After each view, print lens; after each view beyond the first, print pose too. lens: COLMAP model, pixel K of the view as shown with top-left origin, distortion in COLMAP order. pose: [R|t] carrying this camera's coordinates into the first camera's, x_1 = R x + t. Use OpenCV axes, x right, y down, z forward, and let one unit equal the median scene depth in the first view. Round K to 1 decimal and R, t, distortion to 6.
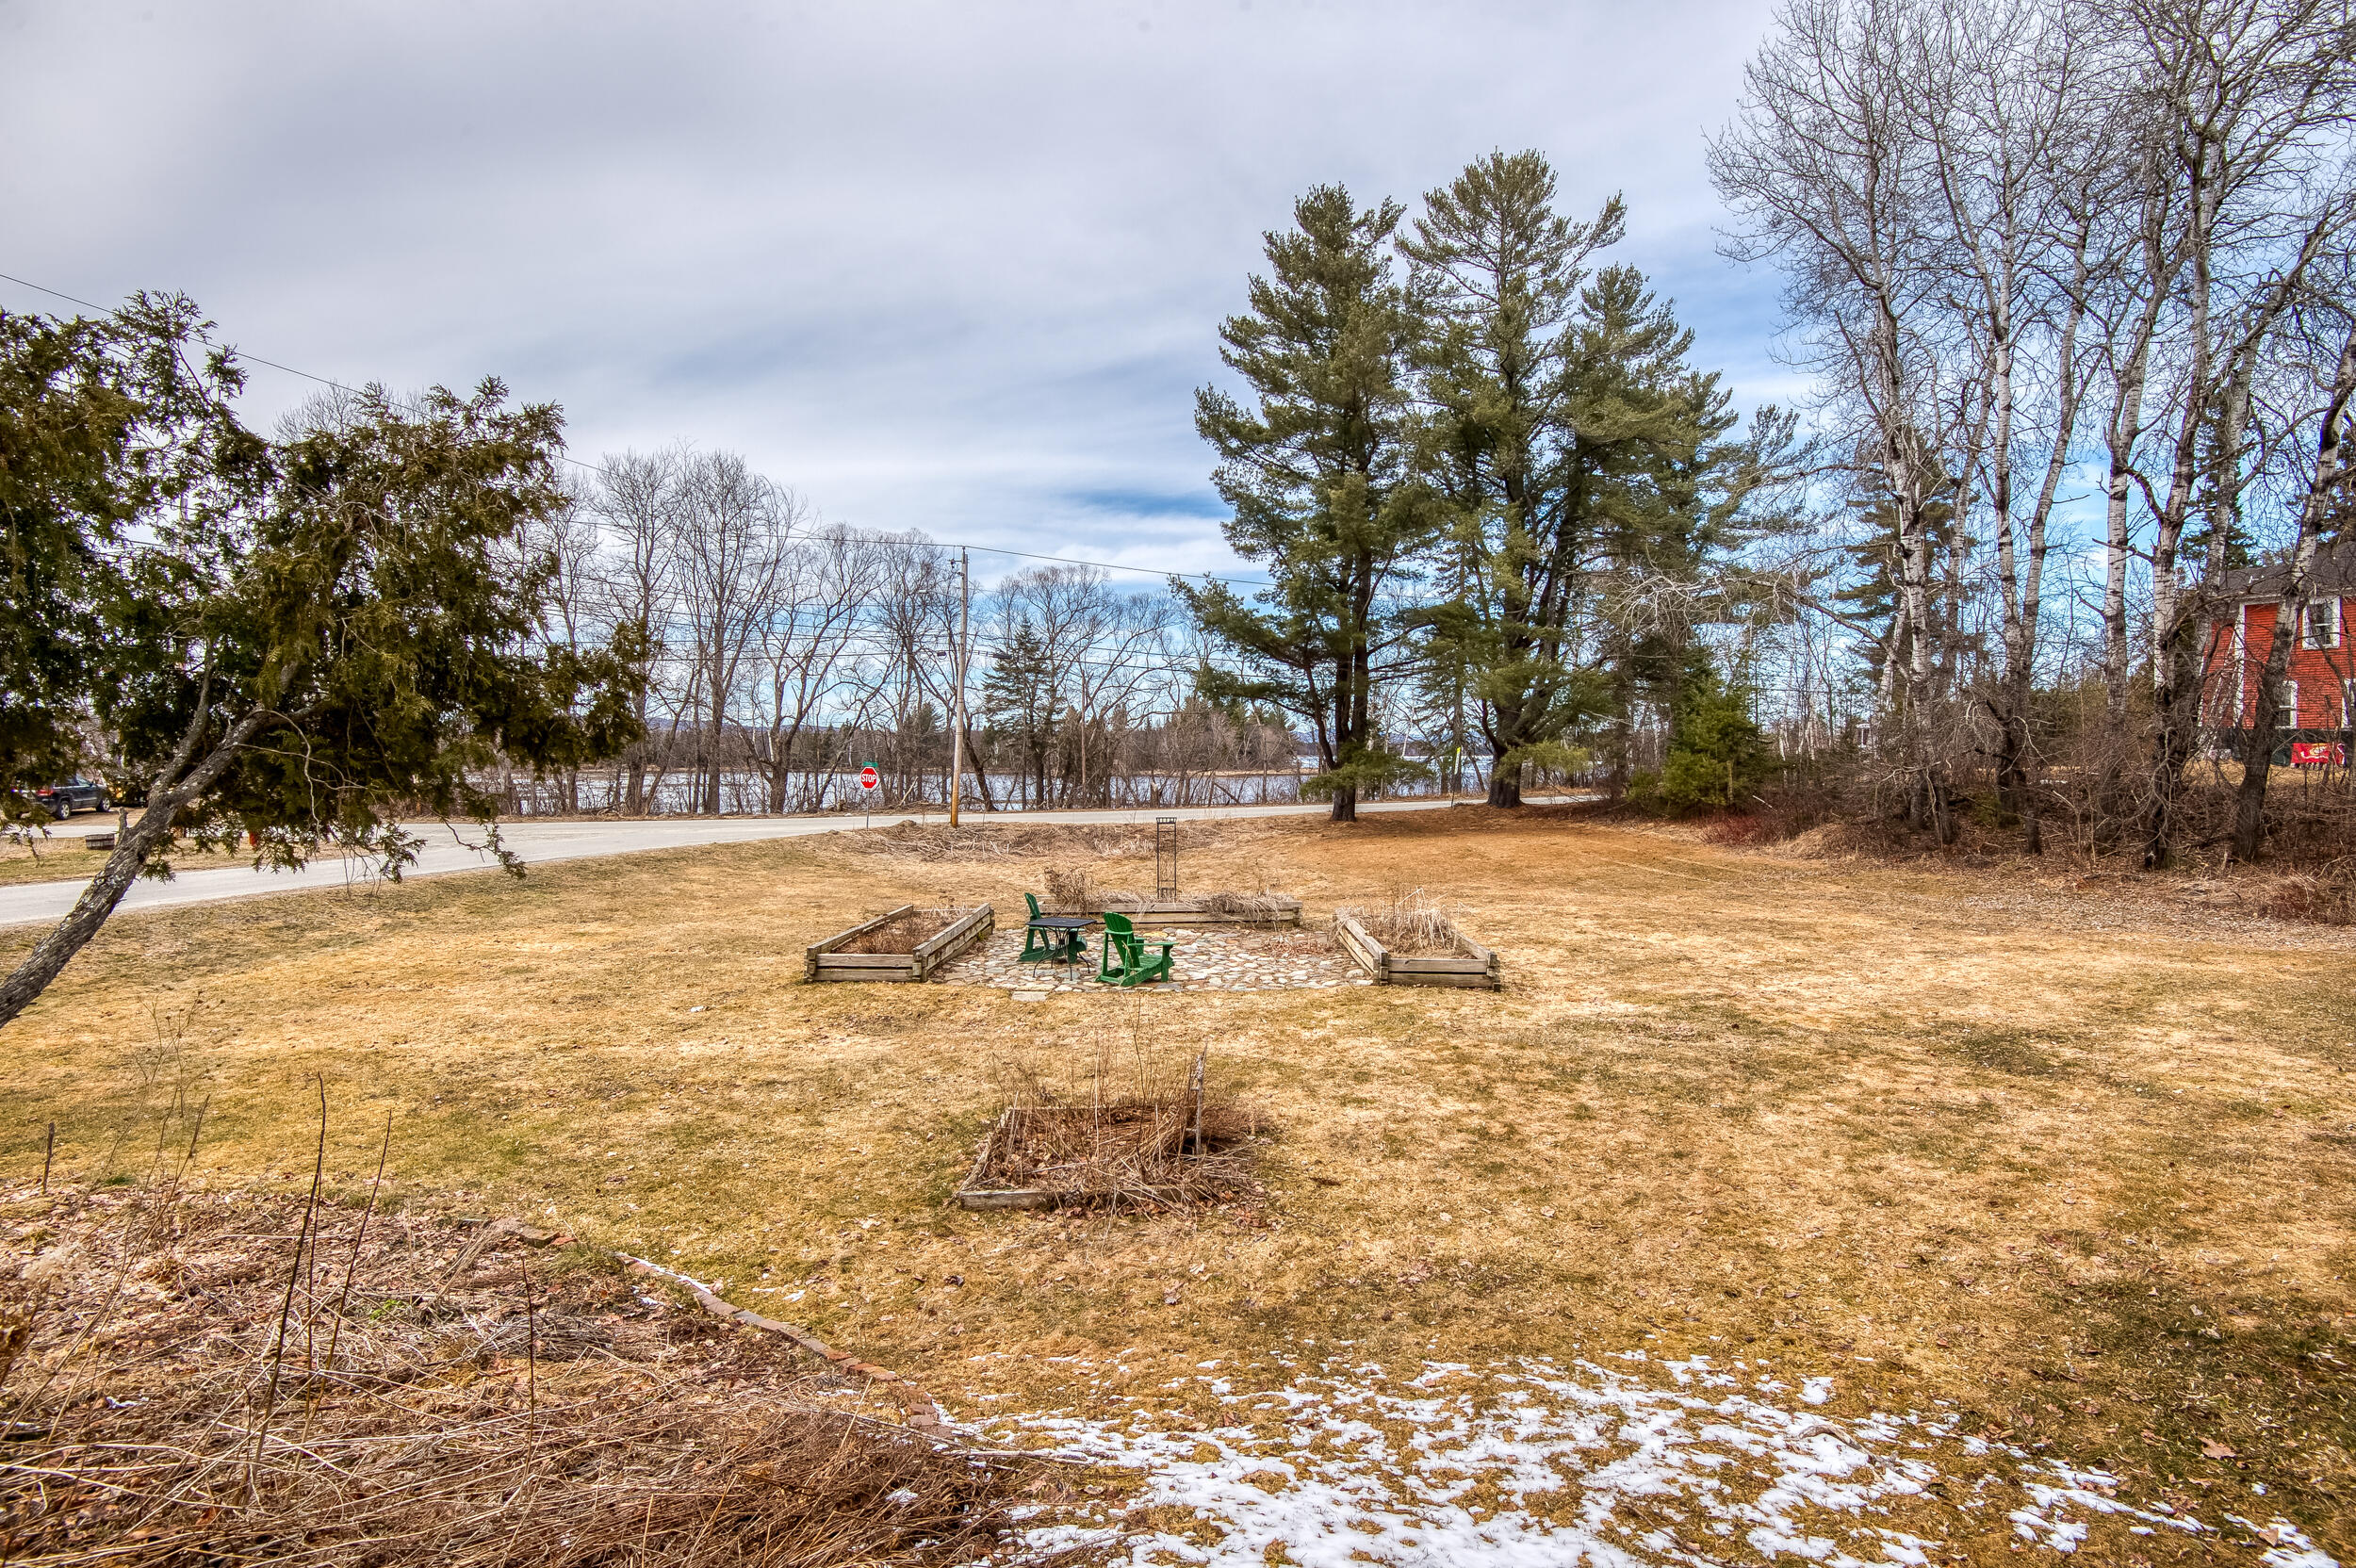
lens RADIAL K [[1093.1, 0, 1178.0], [0, 1093.1, 784.0], [0, 0, 1]] dist [-0.013983, -0.015819]
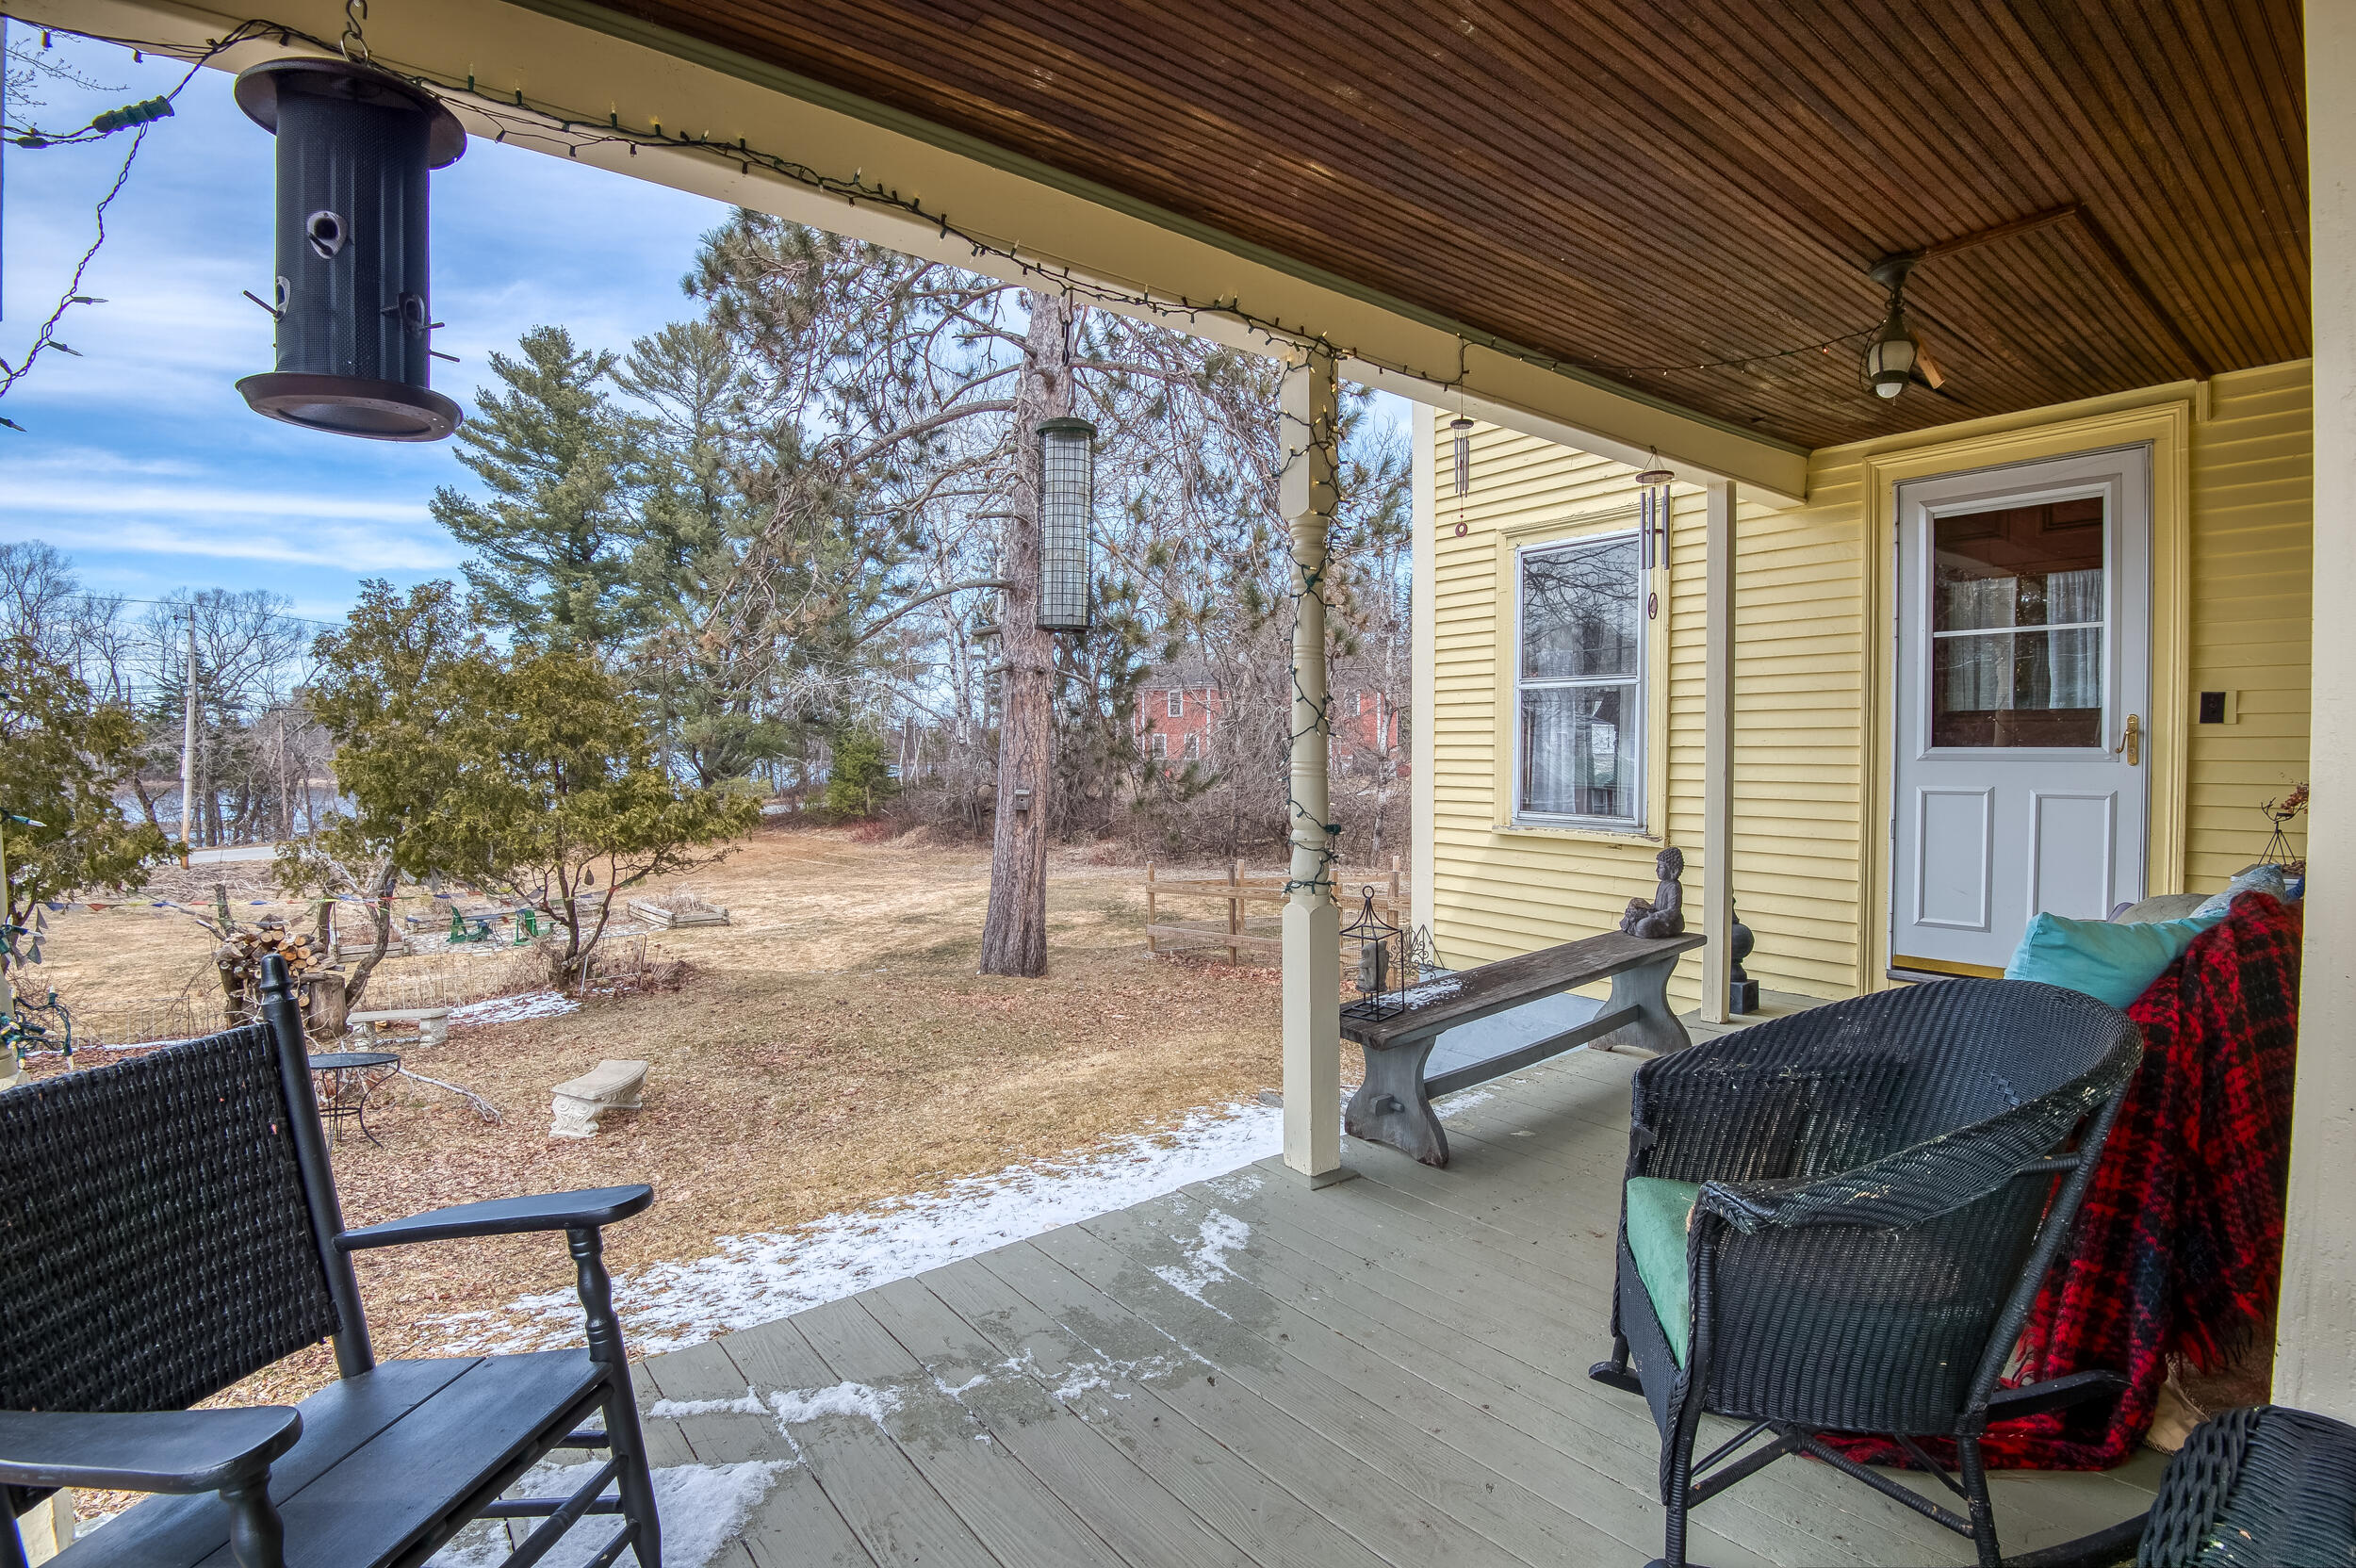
lens RADIAL K [[1093.1, 0, 1178.0], [0, 1093.1, 784.0], [0, 0, 1]] dist [-0.013983, -0.015819]
pose [[0.760118, -0.032915, 0.648951, -0.144201], [0.029344, 0.999436, 0.016321, -0.034635], [-0.649122, 0.006637, 0.760656, -0.417909]]
